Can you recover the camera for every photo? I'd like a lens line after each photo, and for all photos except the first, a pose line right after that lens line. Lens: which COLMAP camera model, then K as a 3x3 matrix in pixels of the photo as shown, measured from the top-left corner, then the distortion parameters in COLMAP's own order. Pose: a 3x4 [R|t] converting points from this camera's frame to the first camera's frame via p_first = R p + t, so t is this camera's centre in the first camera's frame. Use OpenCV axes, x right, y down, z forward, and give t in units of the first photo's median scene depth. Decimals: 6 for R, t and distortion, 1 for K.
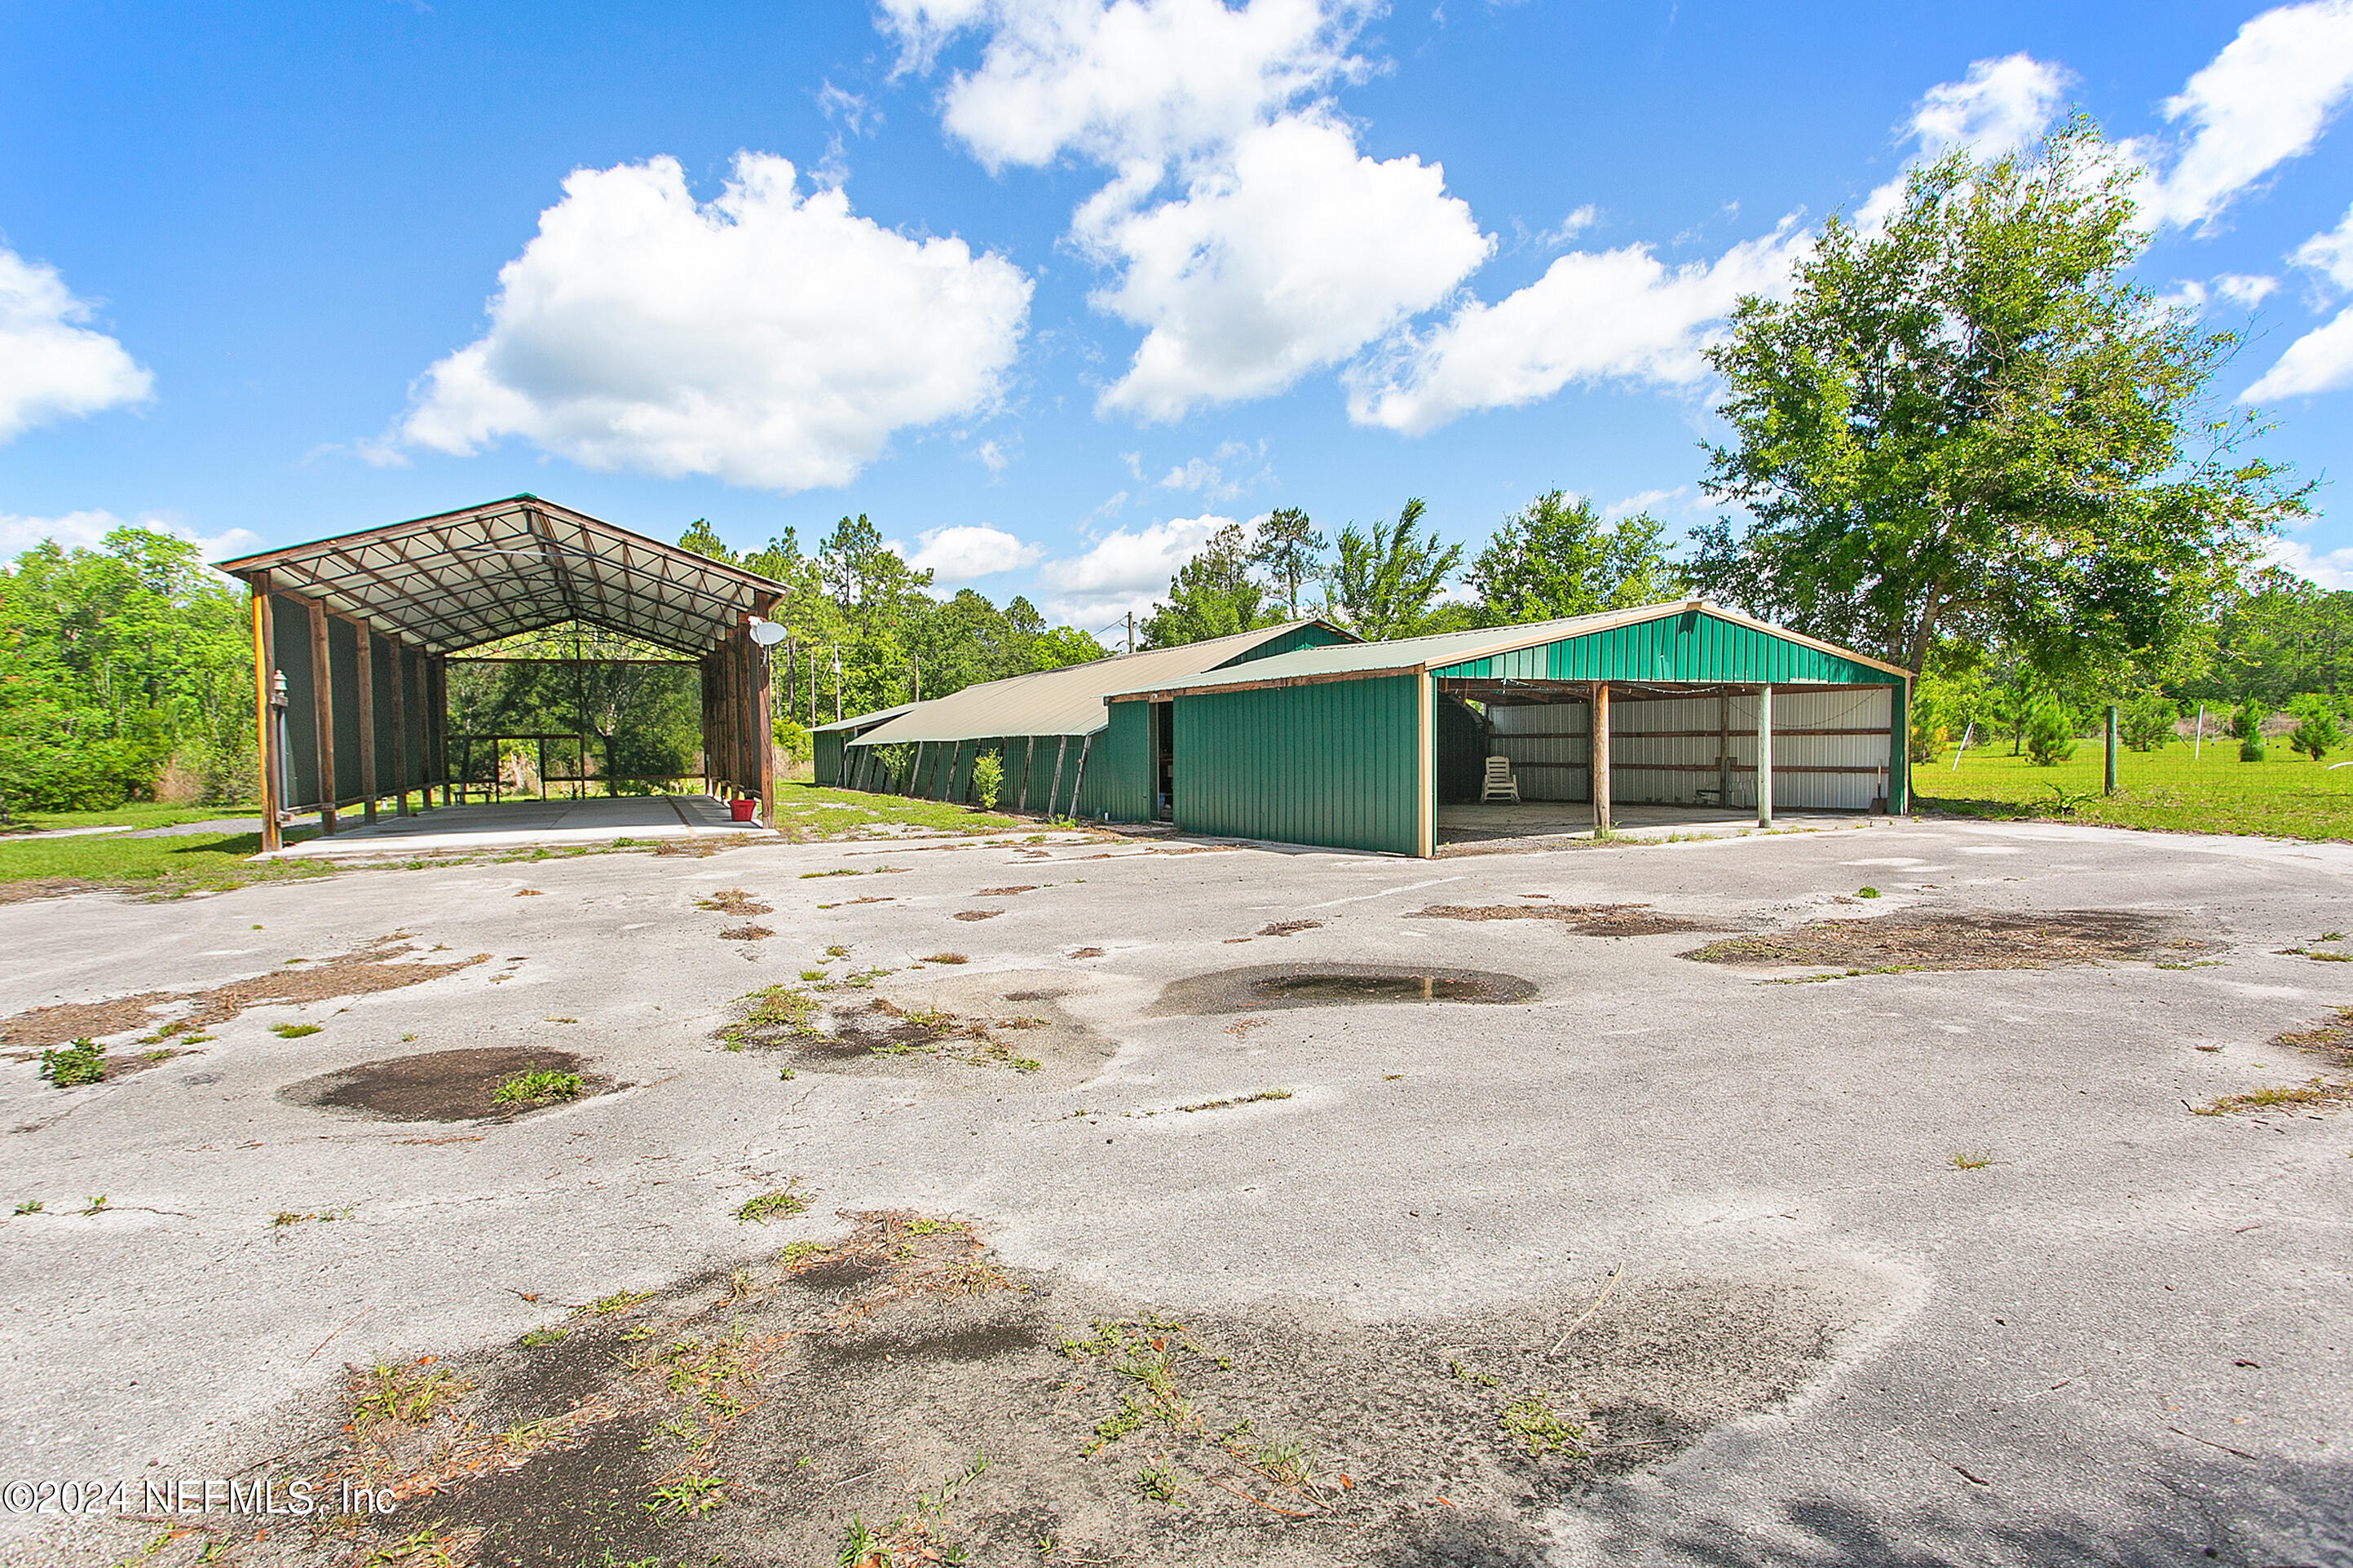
lens RADIAL K [[1128.3, 0, 1176.5], [0, 1128.3, 784.0], [0, 0, 1]] dist [0.016469, 0.000127]
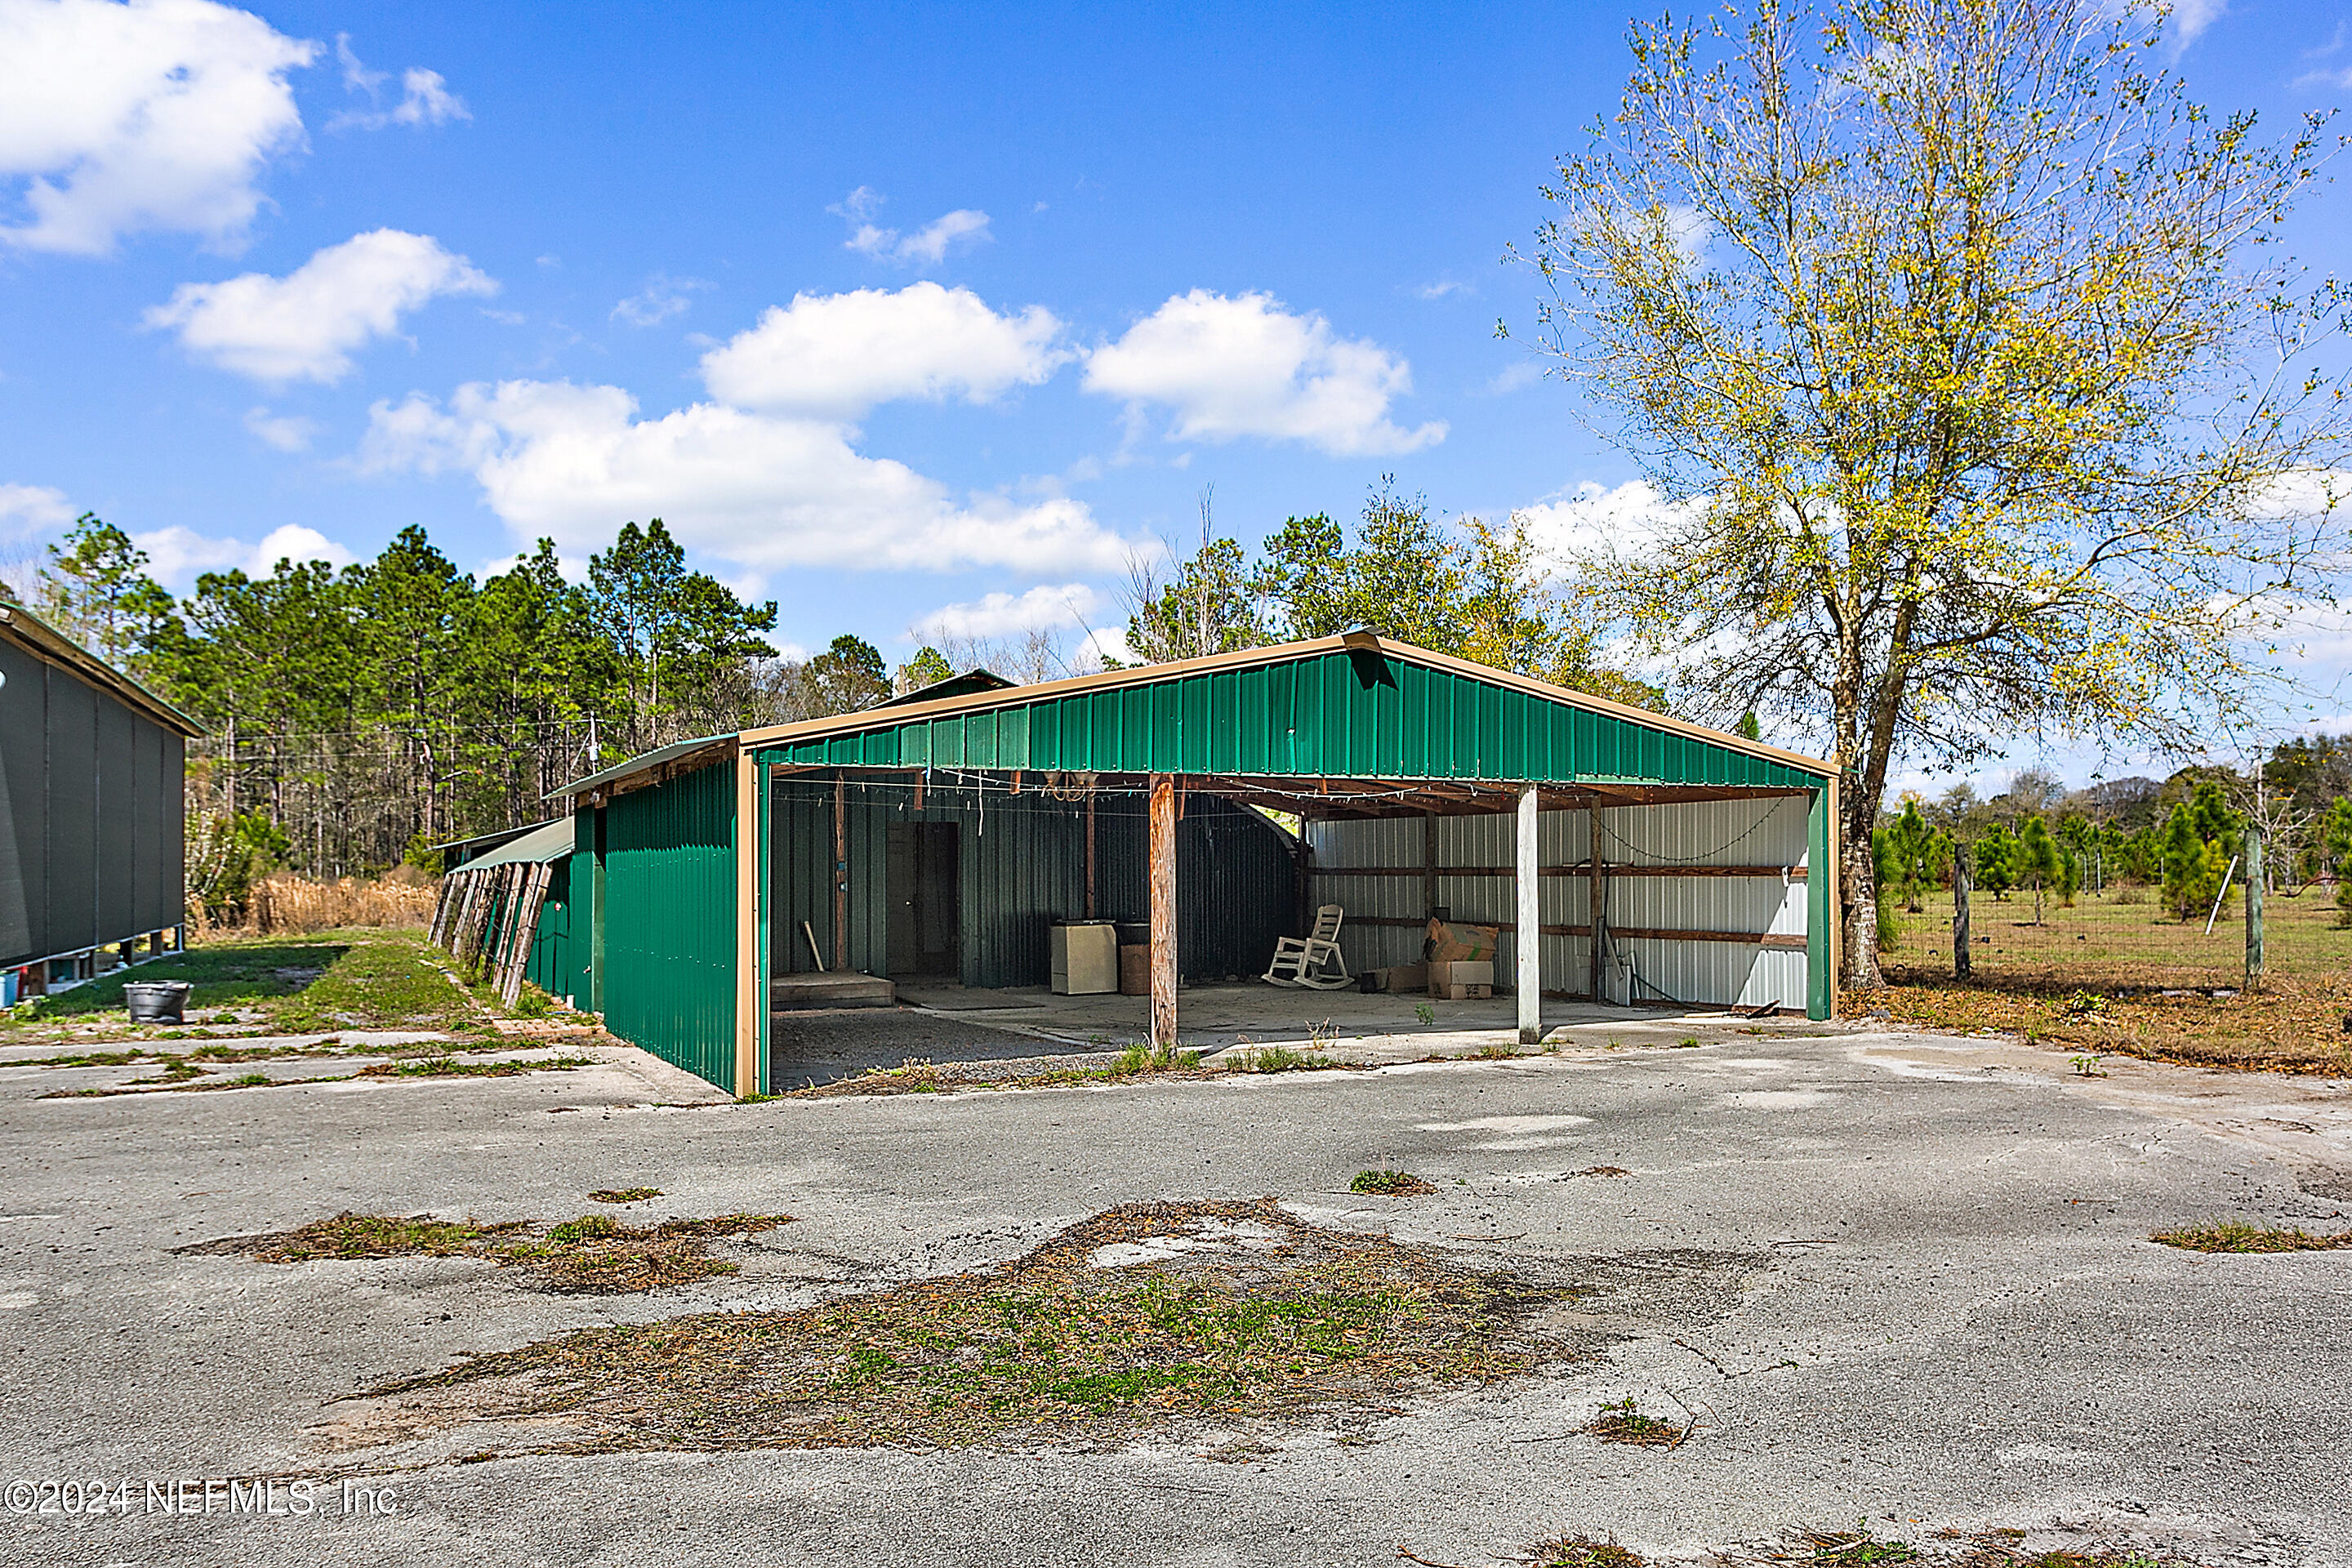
lens RADIAL K [[1735.4, 0, 1176.0], [0, 1735.4, 784.0], [0, 0, 1]] dist [0.002632, 0.001425]
pose [[0.999678, 0.010357, -0.023146, 0.216265], [-0.012347, 0.996081, -0.087575, -0.006971], [0.022148, 0.087832, 0.995889, 0.087057]]
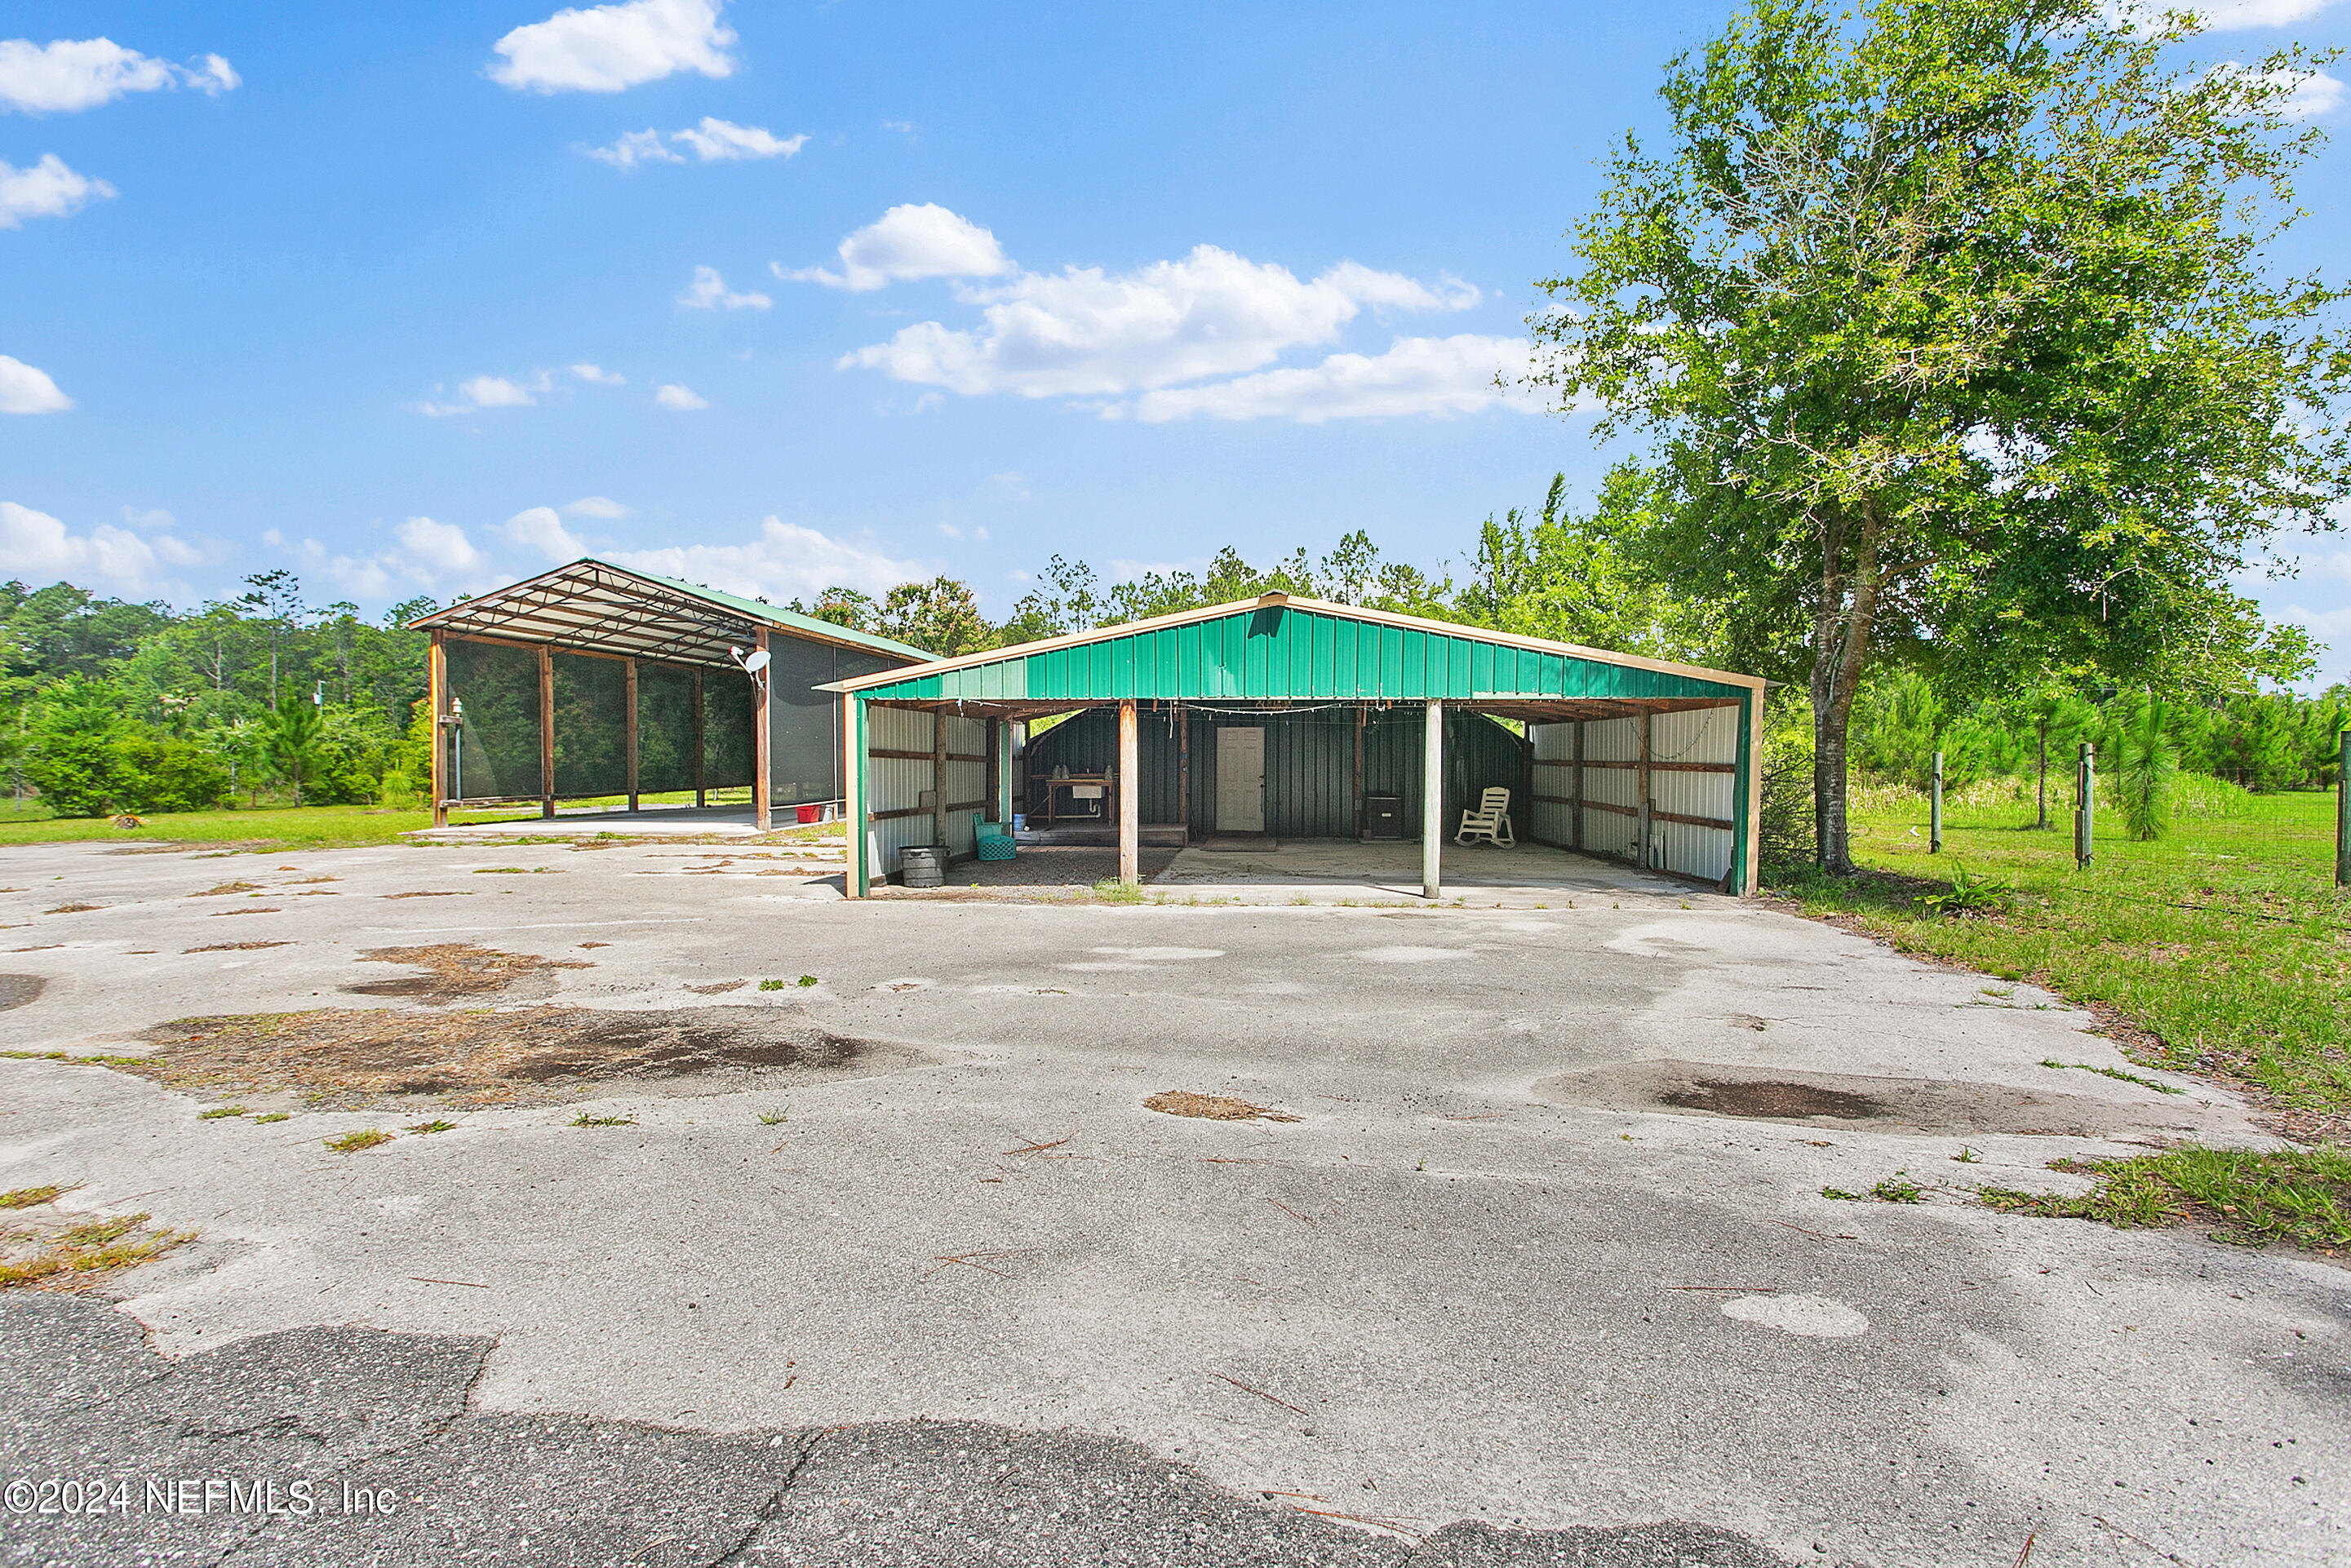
lens RADIAL K [[1127.2, 0, 1175.5], [0, 1127.2, 784.0], [0, 0, 1]] dist [0.016469, 0.000127]
pose [[0.863947, 0.029094, -0.502741, 0.437389], [-0.033511, 0.999438, 0.000249, -0.017199], [0.502466, 0.016632, 0.864437, 0.172012]]
